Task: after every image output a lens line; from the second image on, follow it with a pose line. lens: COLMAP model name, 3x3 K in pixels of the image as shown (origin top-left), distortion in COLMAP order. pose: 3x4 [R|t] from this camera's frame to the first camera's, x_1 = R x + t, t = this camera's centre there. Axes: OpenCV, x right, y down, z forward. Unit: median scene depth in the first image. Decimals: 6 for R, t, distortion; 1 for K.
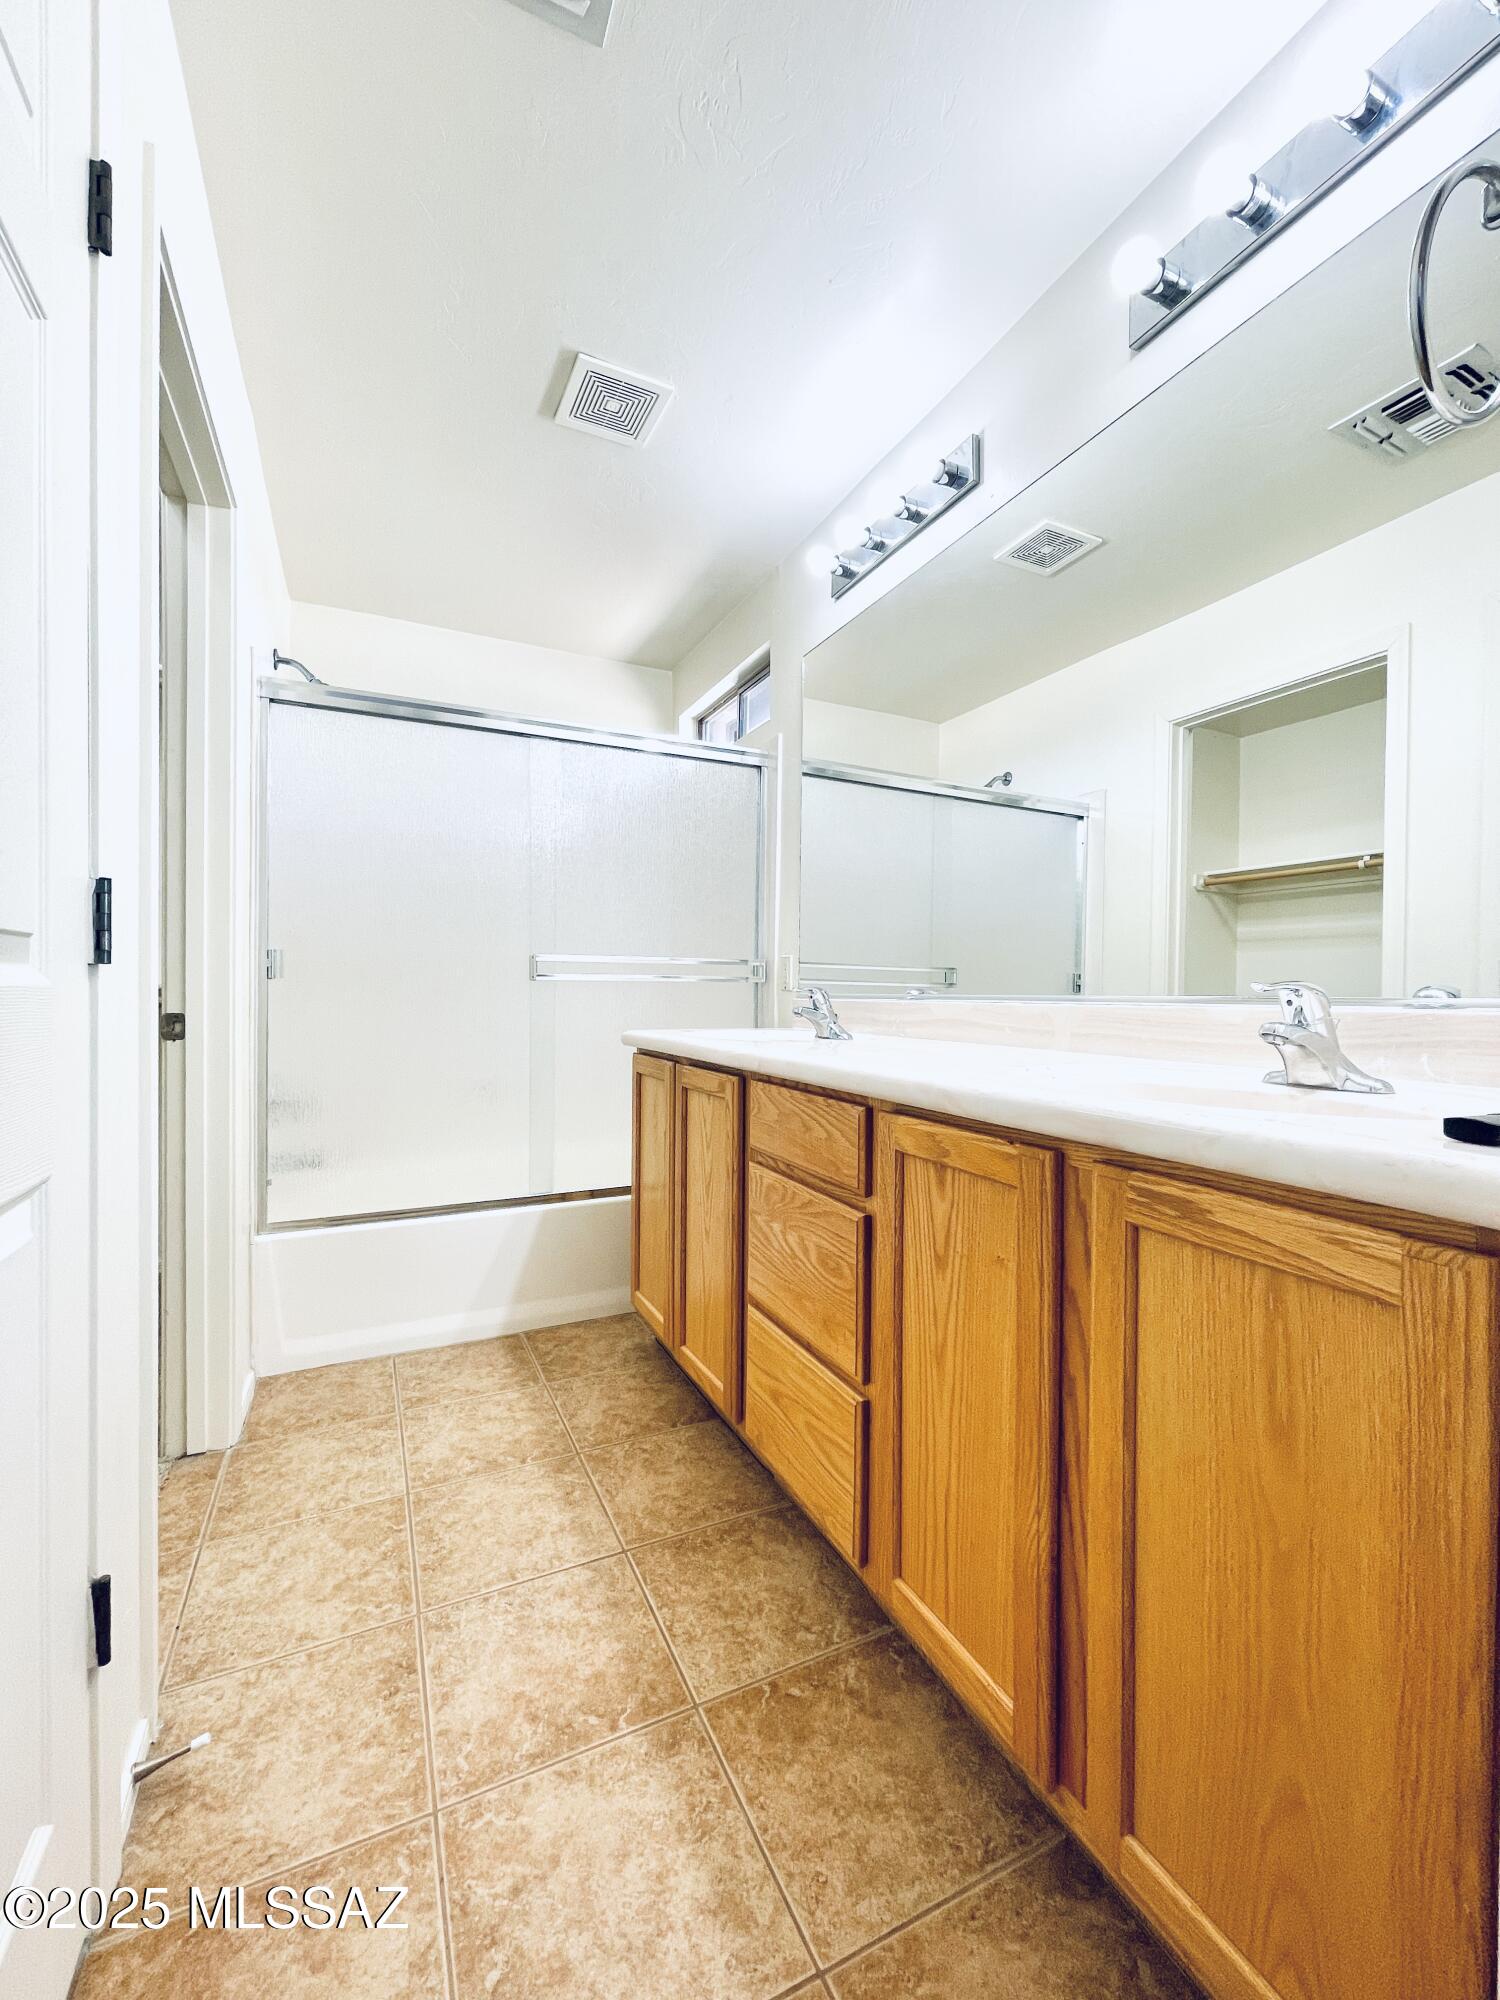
lens RADIAL K [[815.5, 0, 747.0], [0, 815.5, 1007.0], [0, 0, 1]] dist [-0.000334, -0.001150]
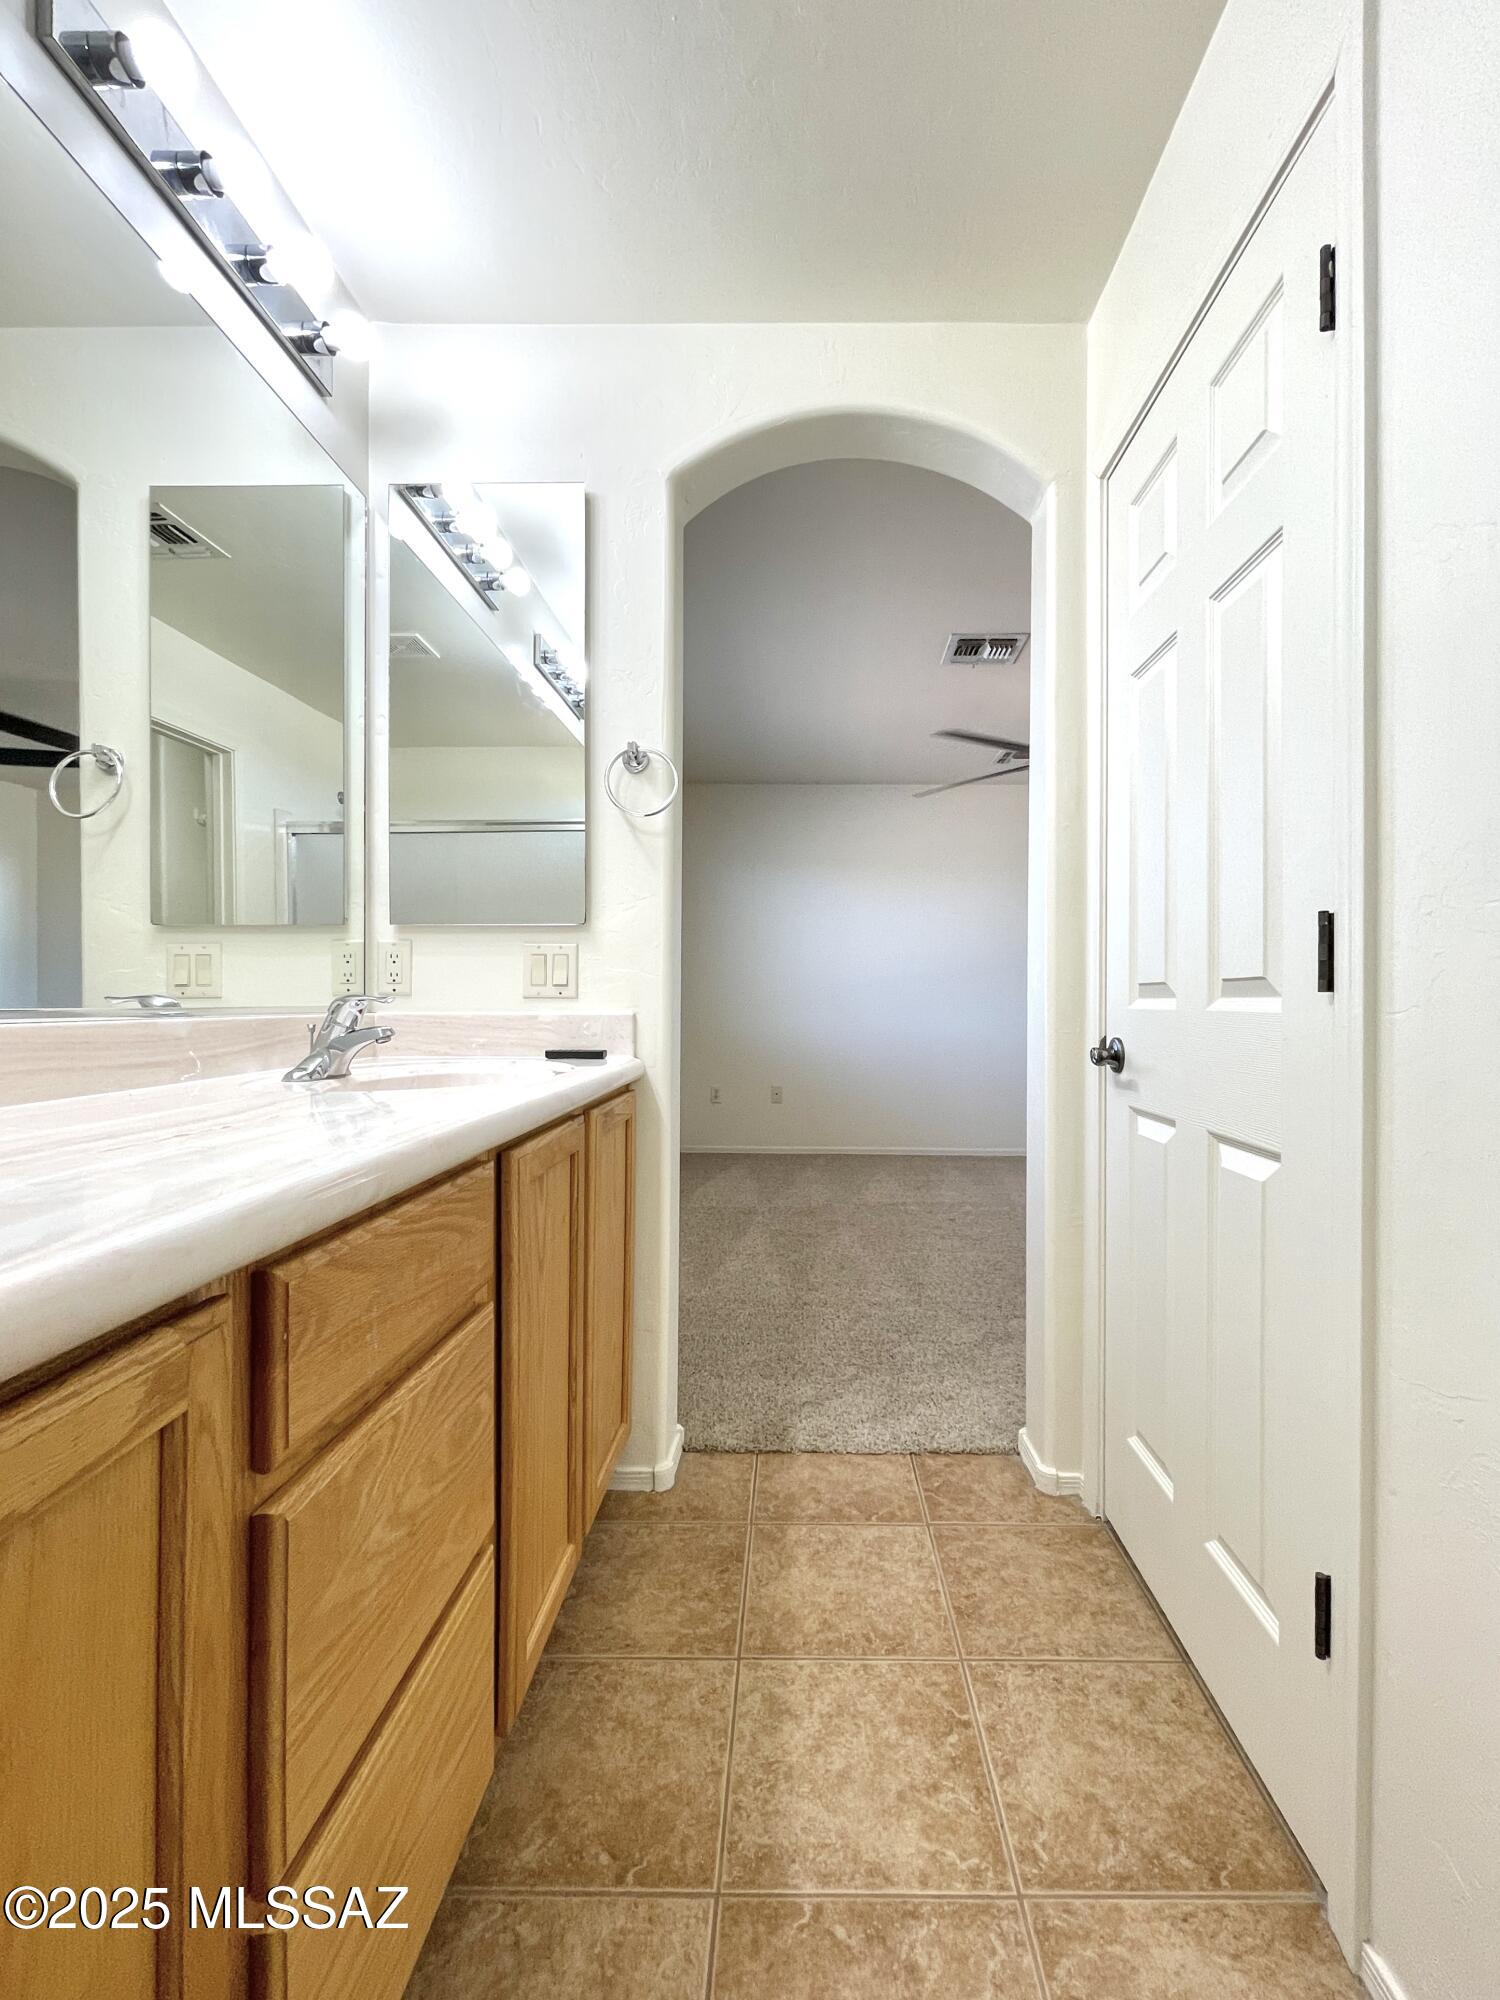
lens RADIAL K [[815.5, 0, 763.6], [0, 815.5, 993.5], [0, 0, 1]] dist [-0.000334, -0.001150]
pose [[-0.885627, 0.001952, 0.464393, -0.523160], [0.005404, 0.999967, 0.006103, -0.047477], [-0.464366, 0.007914, -0.885608, 1.836555]]
